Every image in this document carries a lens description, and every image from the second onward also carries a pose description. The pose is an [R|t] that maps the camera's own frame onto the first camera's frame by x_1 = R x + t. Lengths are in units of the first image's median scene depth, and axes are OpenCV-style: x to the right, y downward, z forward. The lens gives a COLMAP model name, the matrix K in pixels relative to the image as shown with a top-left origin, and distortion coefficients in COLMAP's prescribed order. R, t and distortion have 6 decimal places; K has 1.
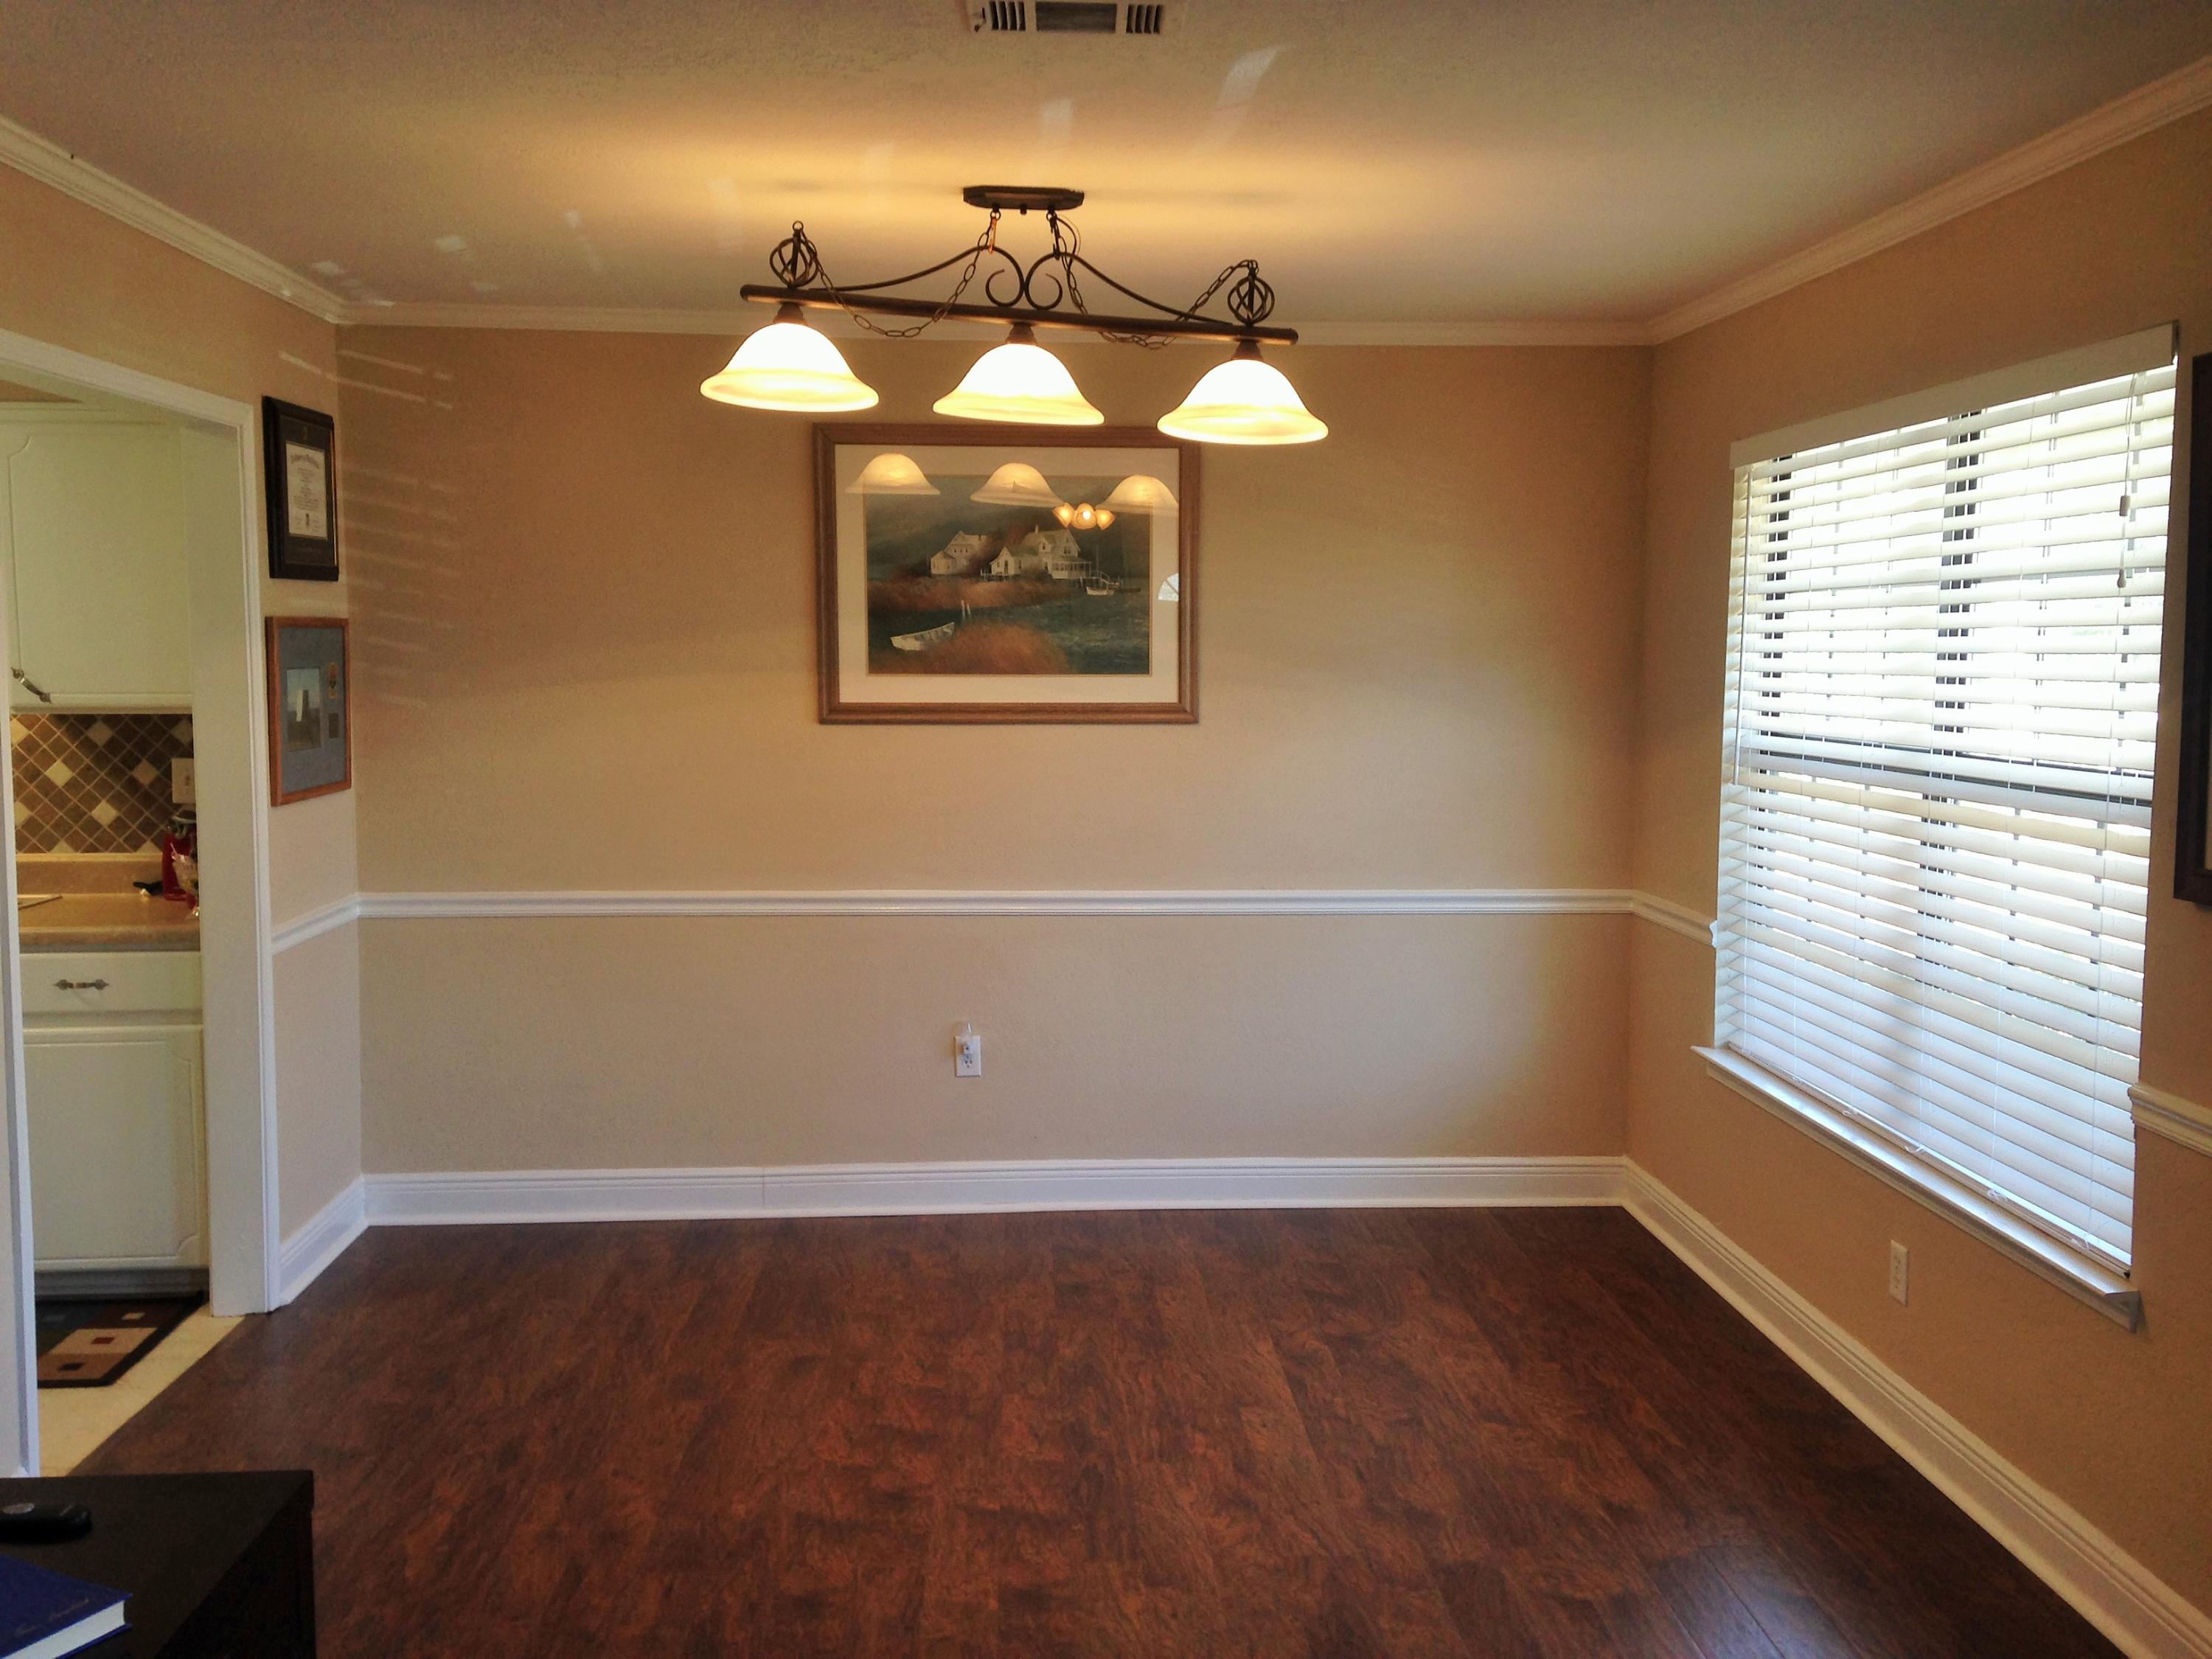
lens RADIAL K [[2022.9, 0, 1119.0], [0, 2022.9, 844.9], [0, 0, 1]] dist [0.202230, -0.304230]
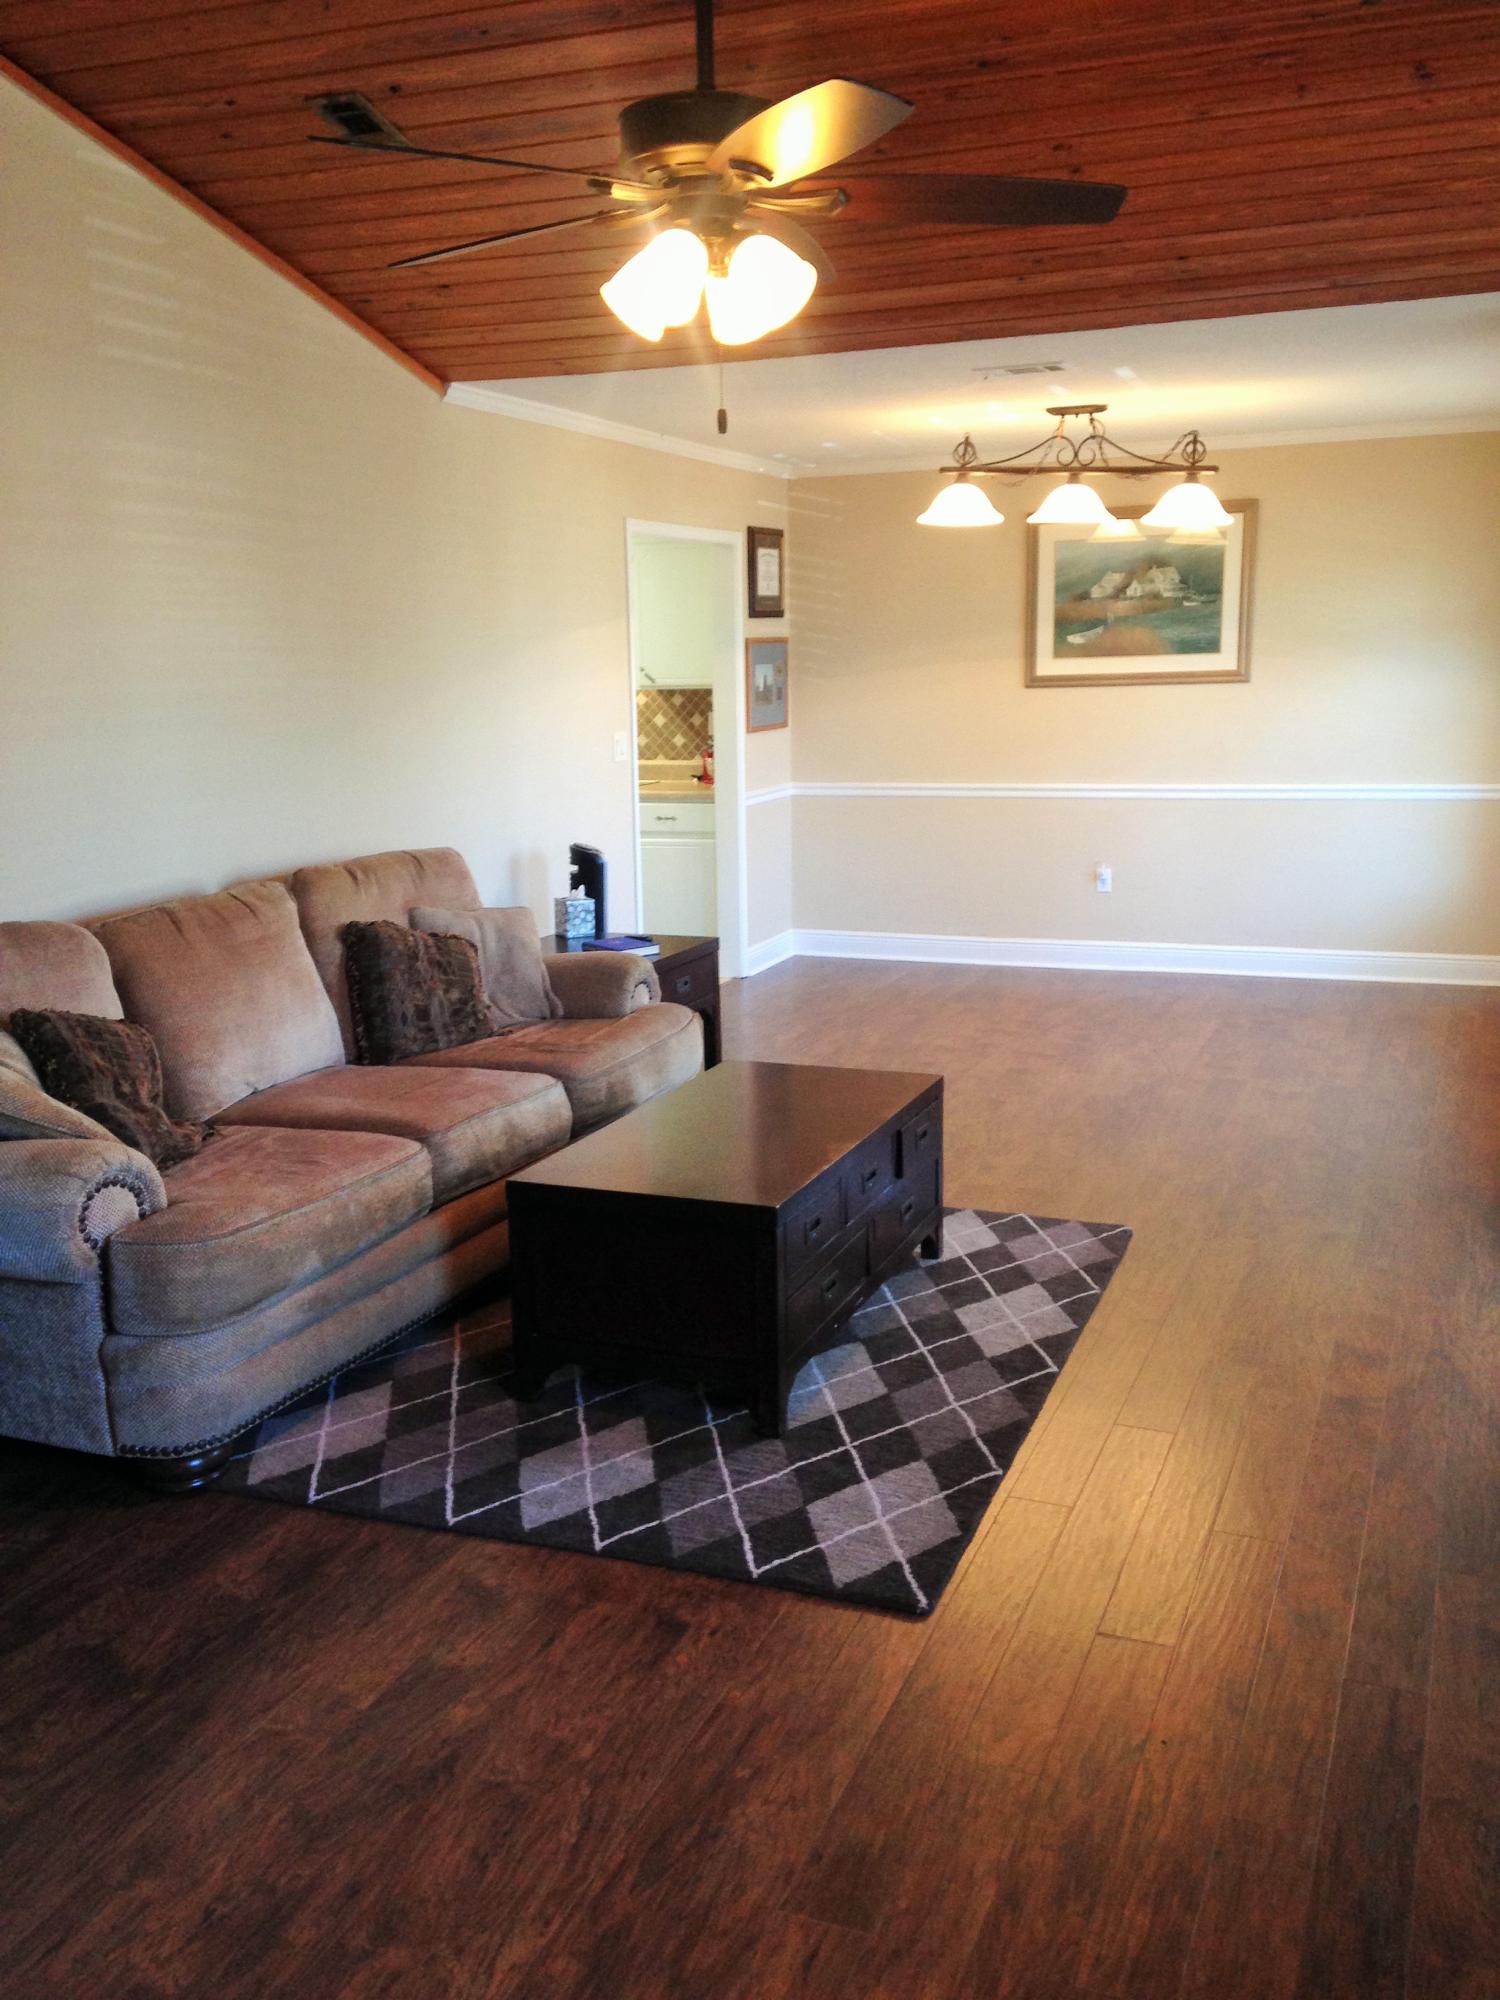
lens RADIAL K [[1829.0, 0, 746.9], [0, 1829.0, 1040.9], [0, 0, 1]] dist [0.202230, -0.304230]
pose [[0.905738, 0.067100, -0.418493, 0.341391], [-0.019028, 0.992831, 0.118004, 0.062893], [0.423411, -0.098918, 0.900521, -0.610938]]
